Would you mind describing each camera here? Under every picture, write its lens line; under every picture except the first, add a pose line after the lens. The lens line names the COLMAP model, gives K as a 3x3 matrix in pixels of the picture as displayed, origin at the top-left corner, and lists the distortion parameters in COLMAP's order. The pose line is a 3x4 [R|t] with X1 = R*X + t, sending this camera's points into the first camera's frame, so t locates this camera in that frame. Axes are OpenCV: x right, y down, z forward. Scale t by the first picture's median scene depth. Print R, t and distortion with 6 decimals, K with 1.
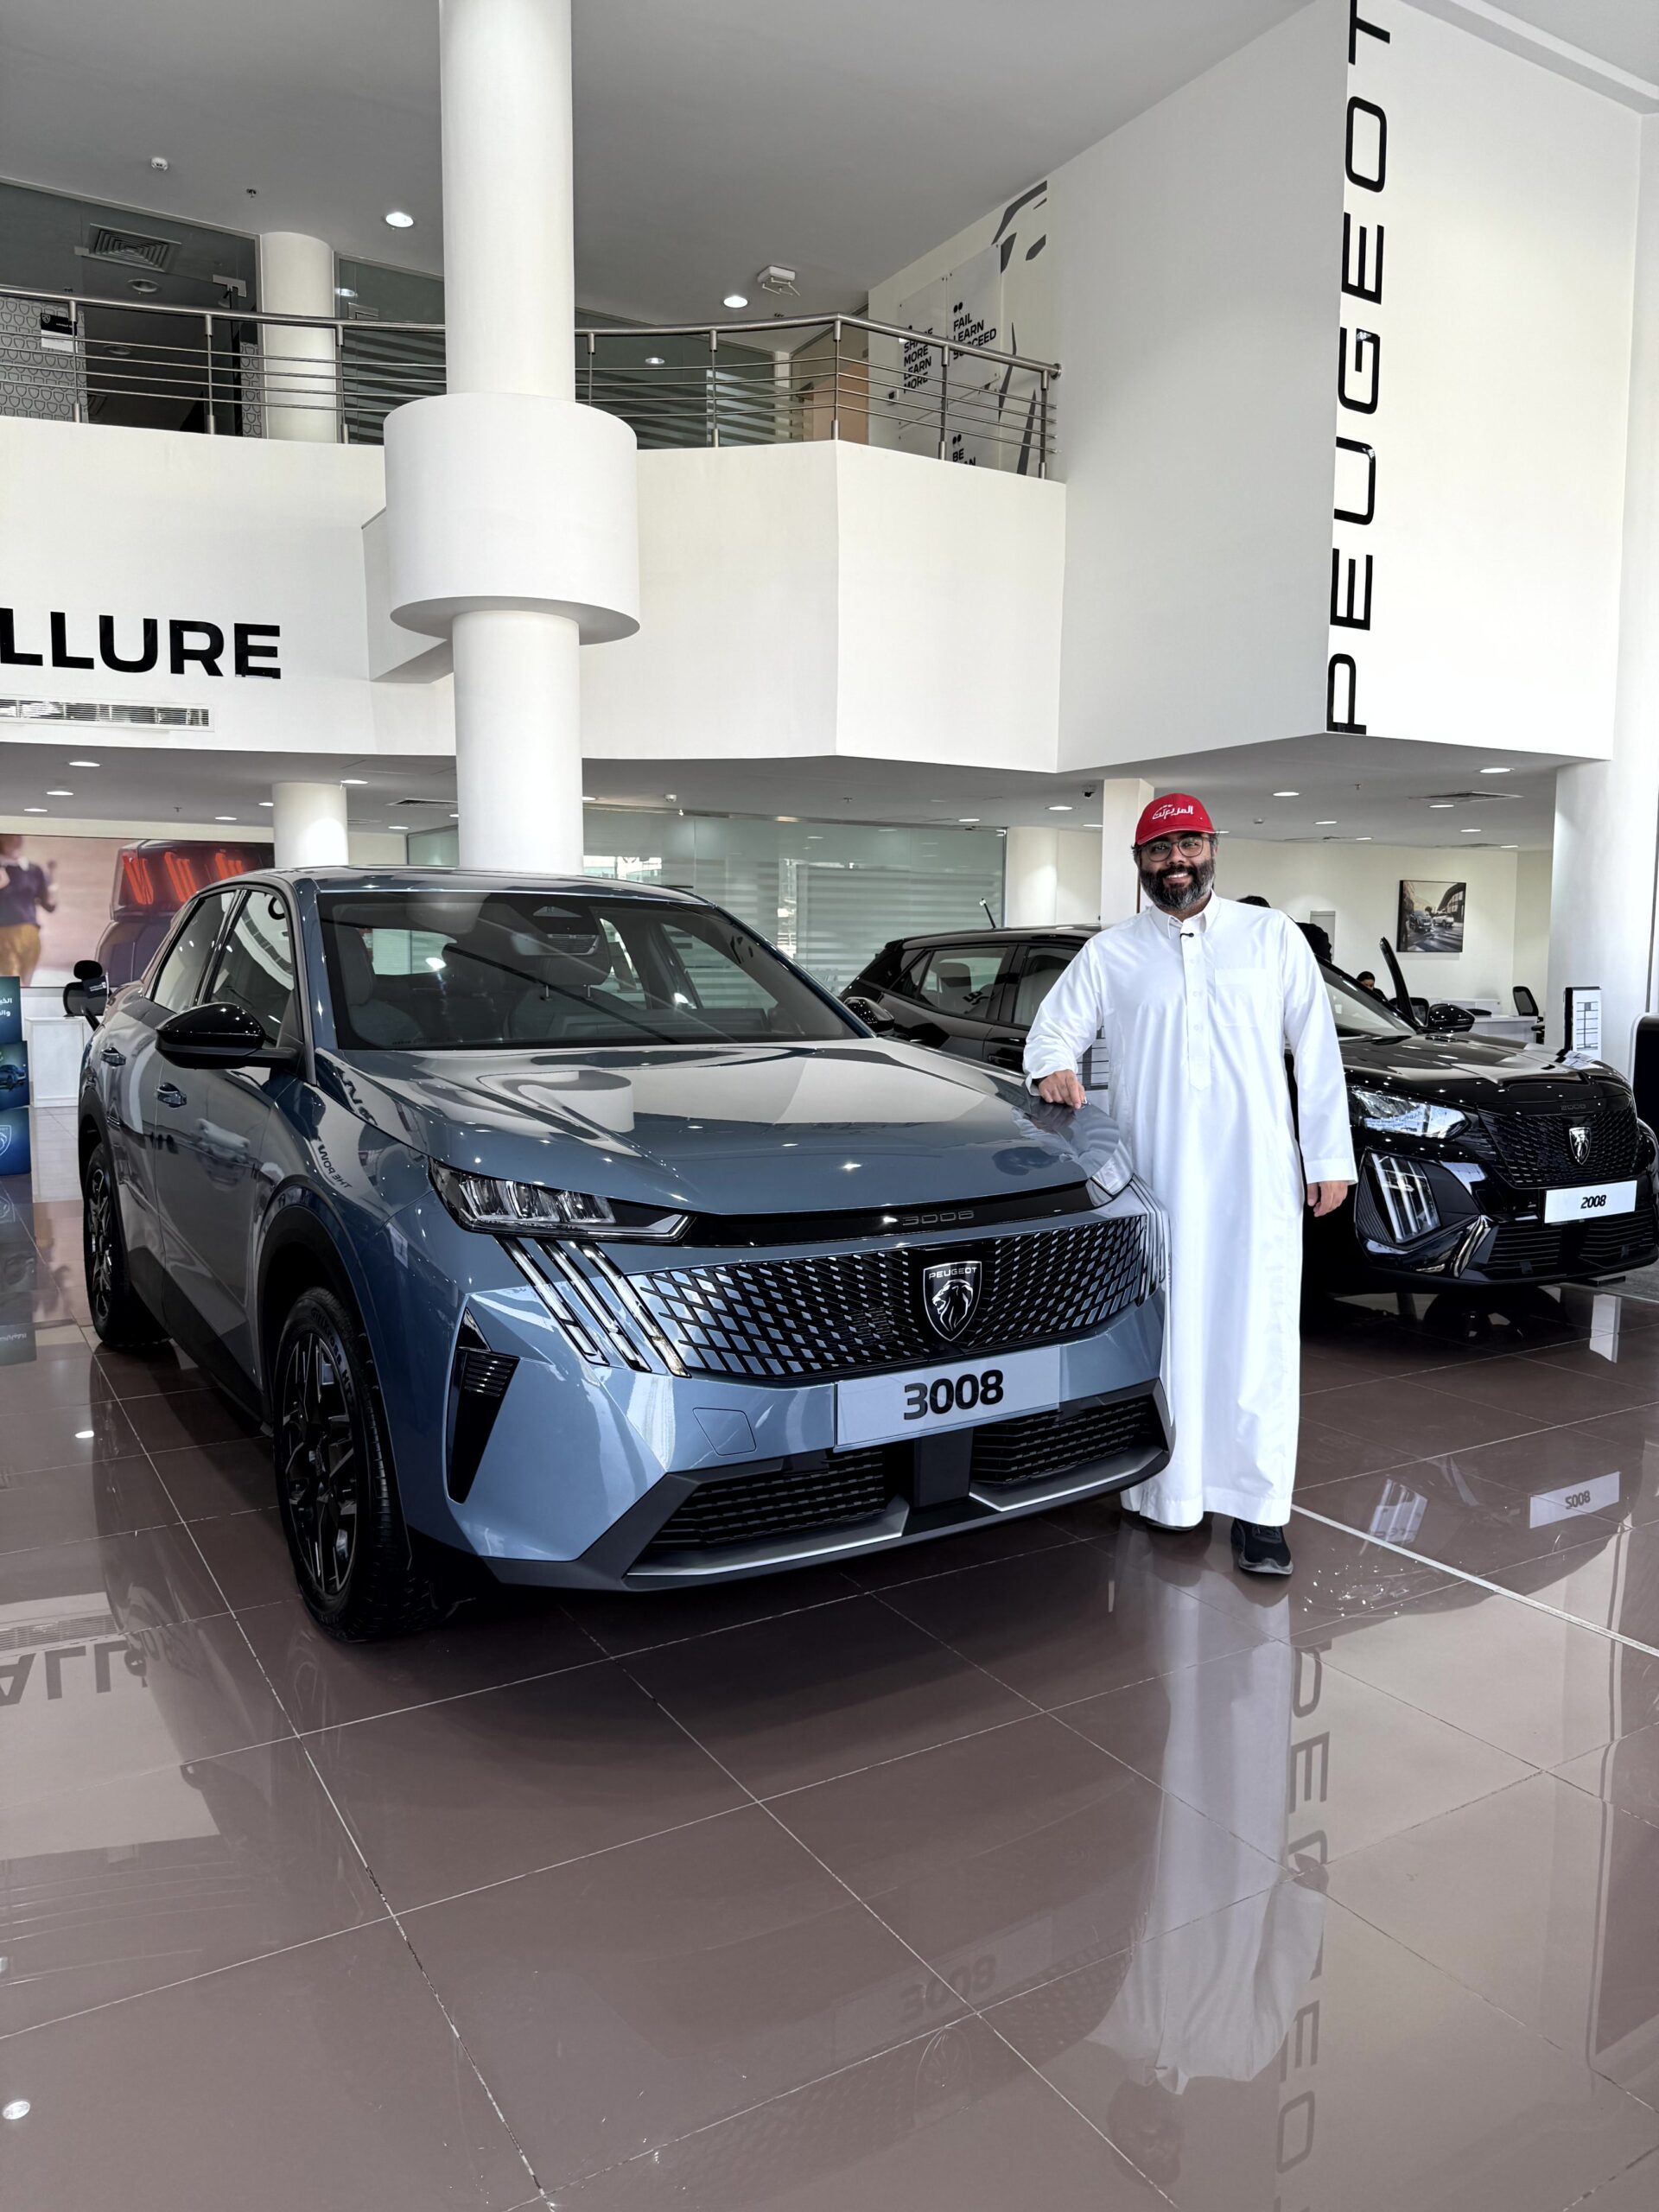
lens RADIAL K [[1599.7, 0, 840.7], [0, 1599.7, 1103.4], [0, 0, 1]] dist [0.045097, -0.058385]
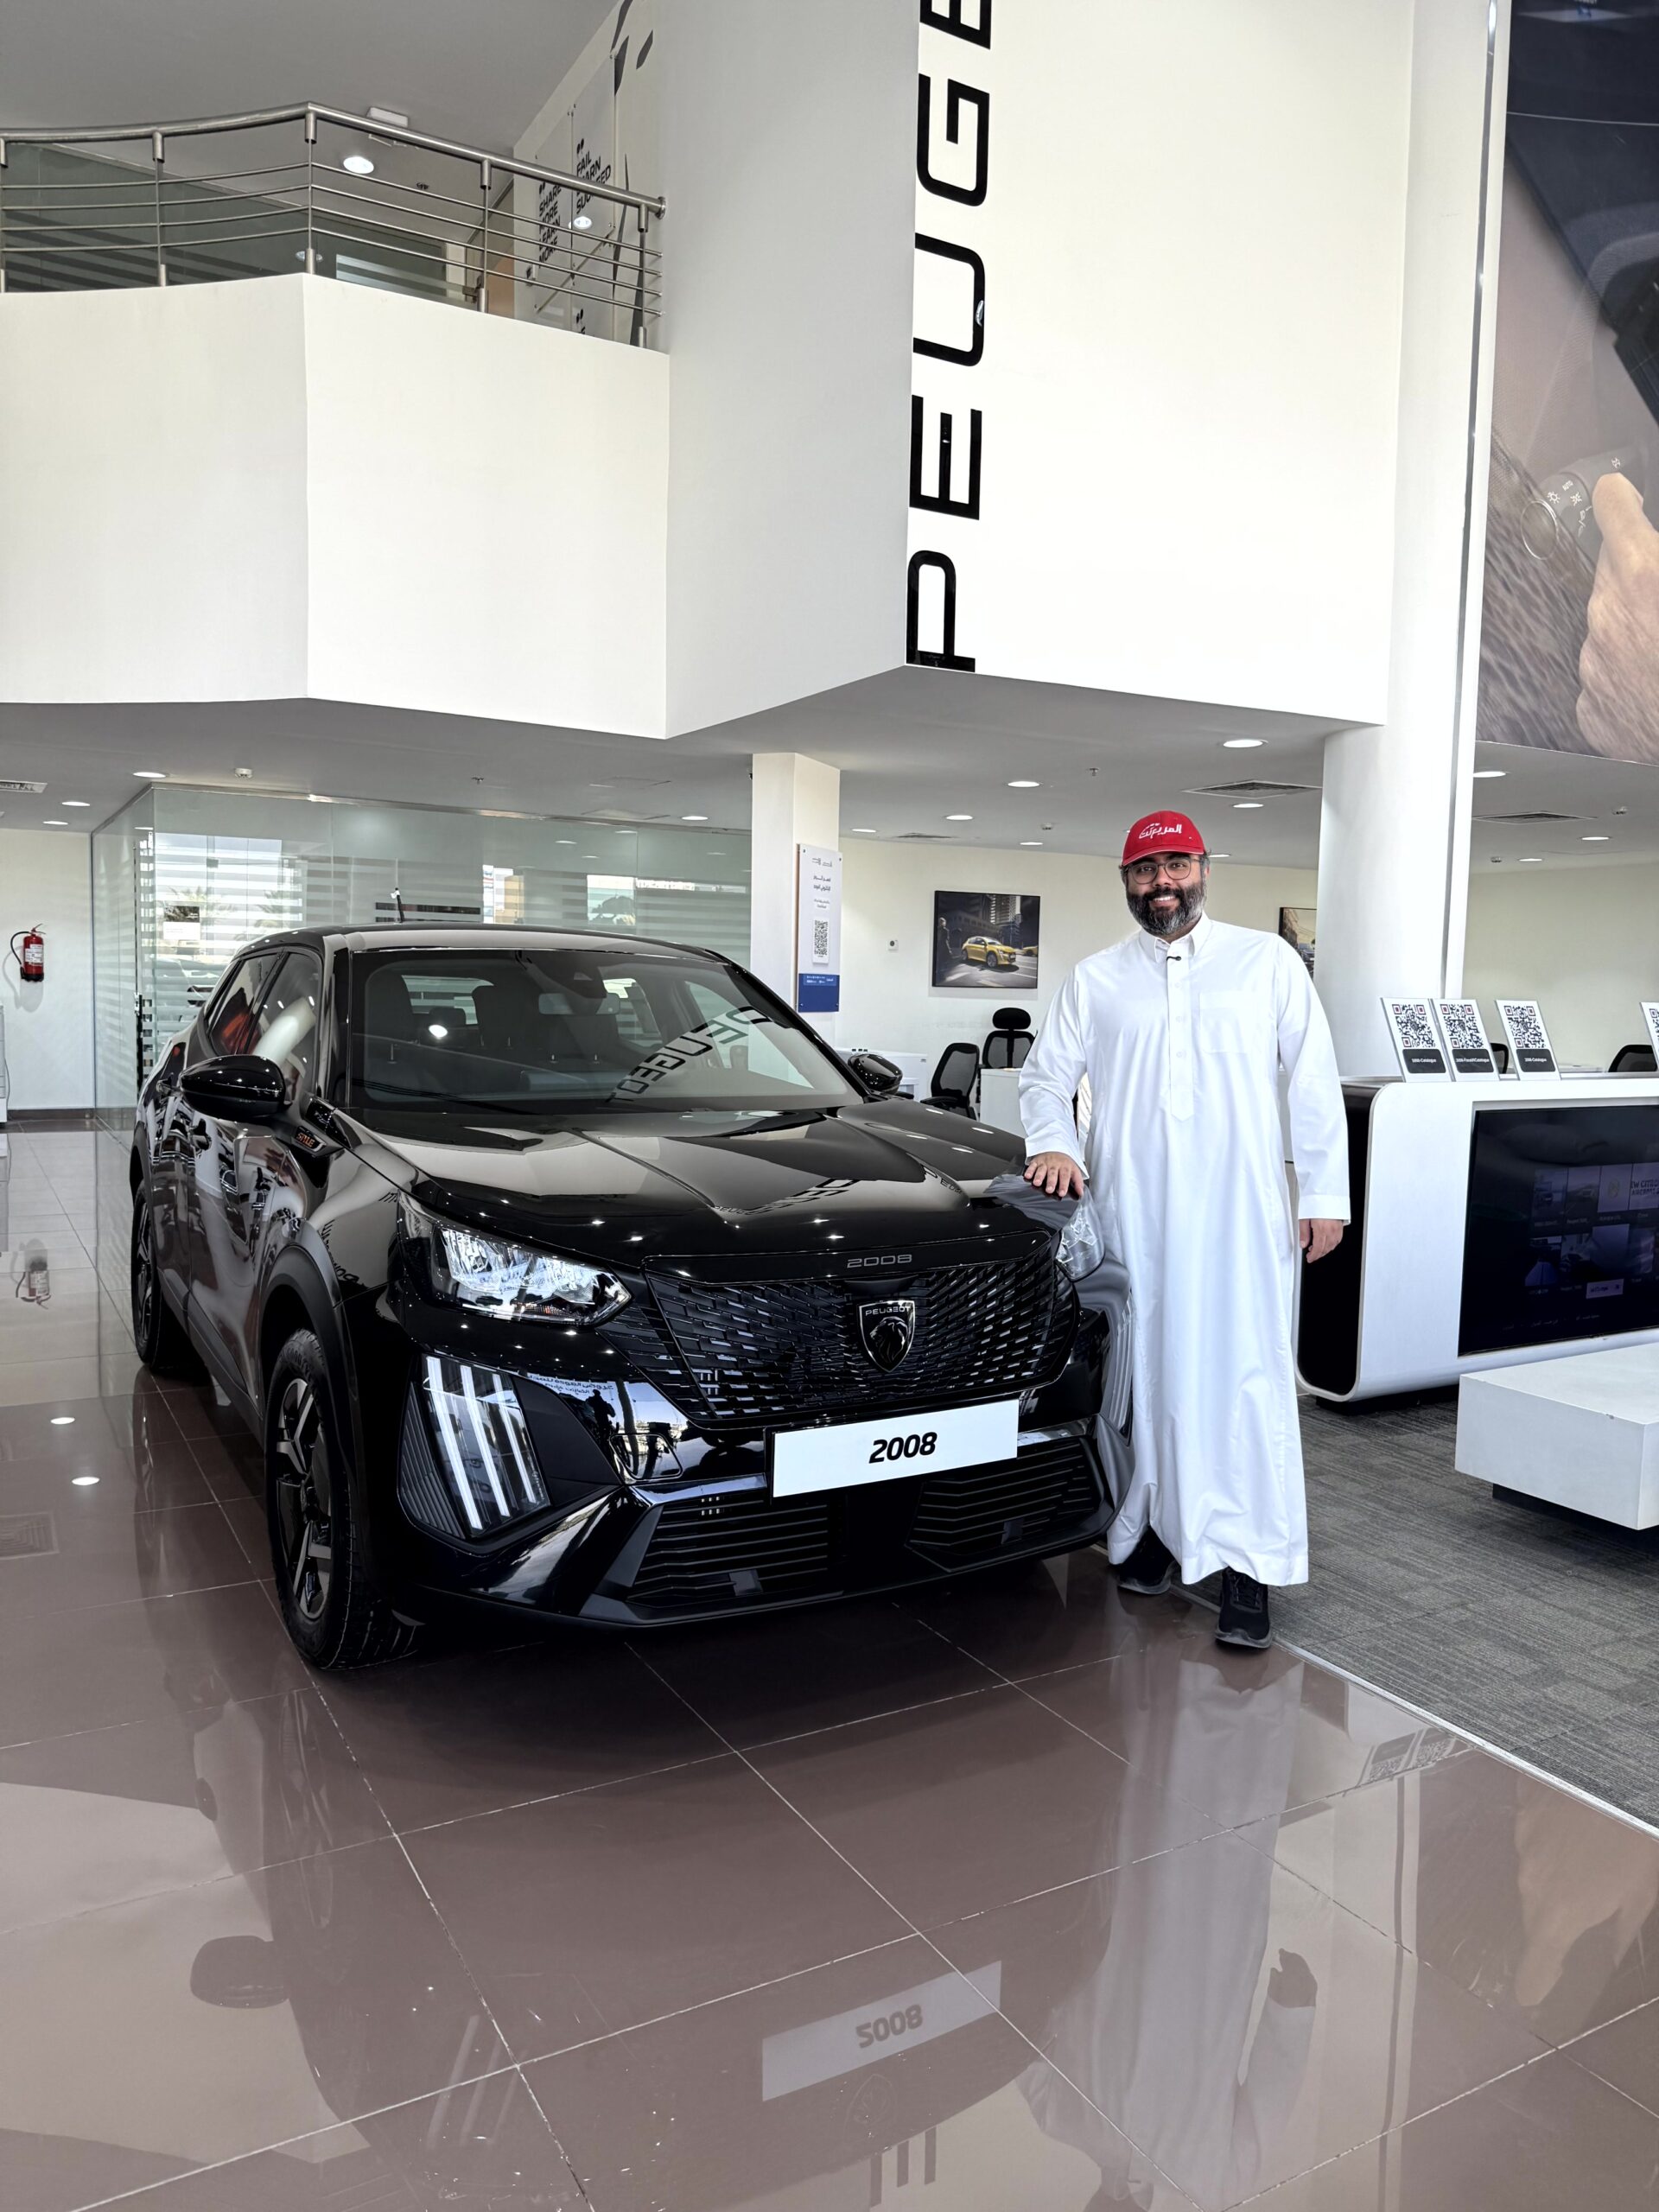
lens RADIAL K [[1599.7, 0, 816.6], [0, 1599.7, 1106.2], [0, 0, 1]] dist [0.045097, -0.058385]
pose [[0.998942, 0.020220, -0.041314, 0.294352], [-0.021084, 0.999565, -0.020600, -0.024324], [0.040879, 0.021449, 0.998934, 0.309327]]
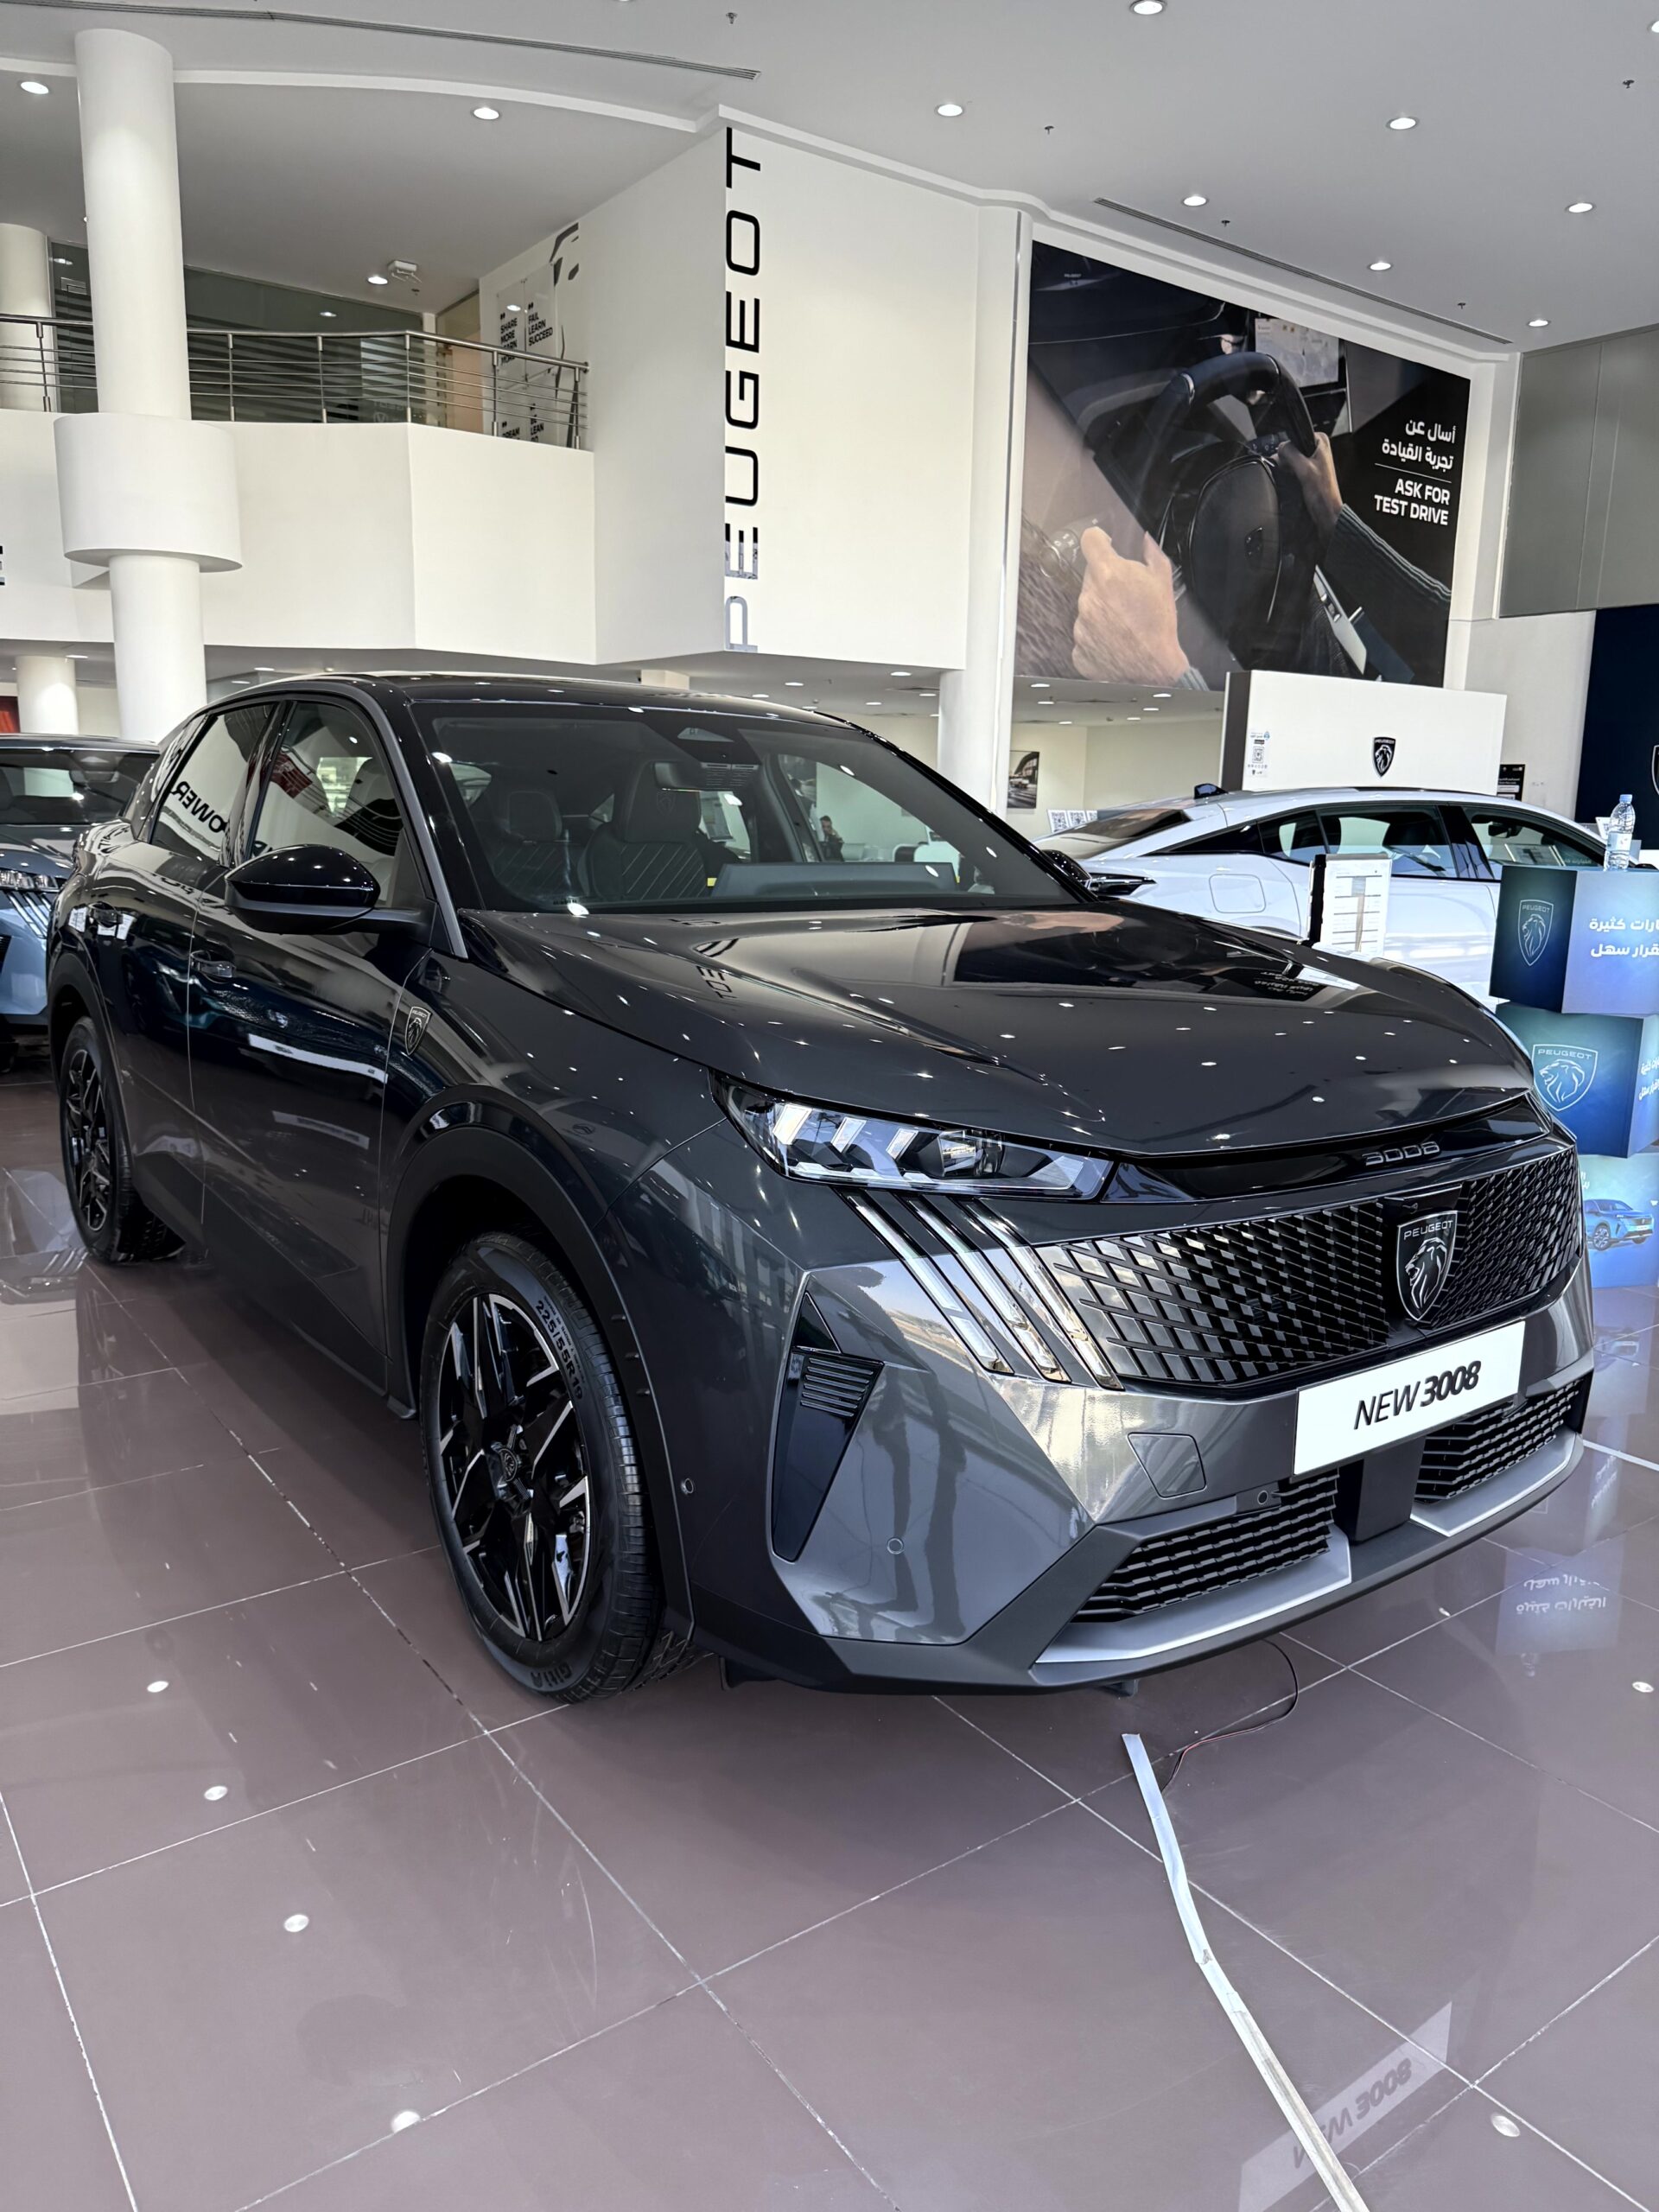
lens RADIAL K [[1599.7, 0, 828.3], [0, 1599.7, 1113.8], [0, 0, 1]] dist [0.045097, -0.058385]
pose [[0.997095, 0.002749, 0.076118, 0.283959], [-0.009816, 0.995653, 0.092622, 0.062327], [-0.075532, -0.093100, 0.992788, -0.533858]]
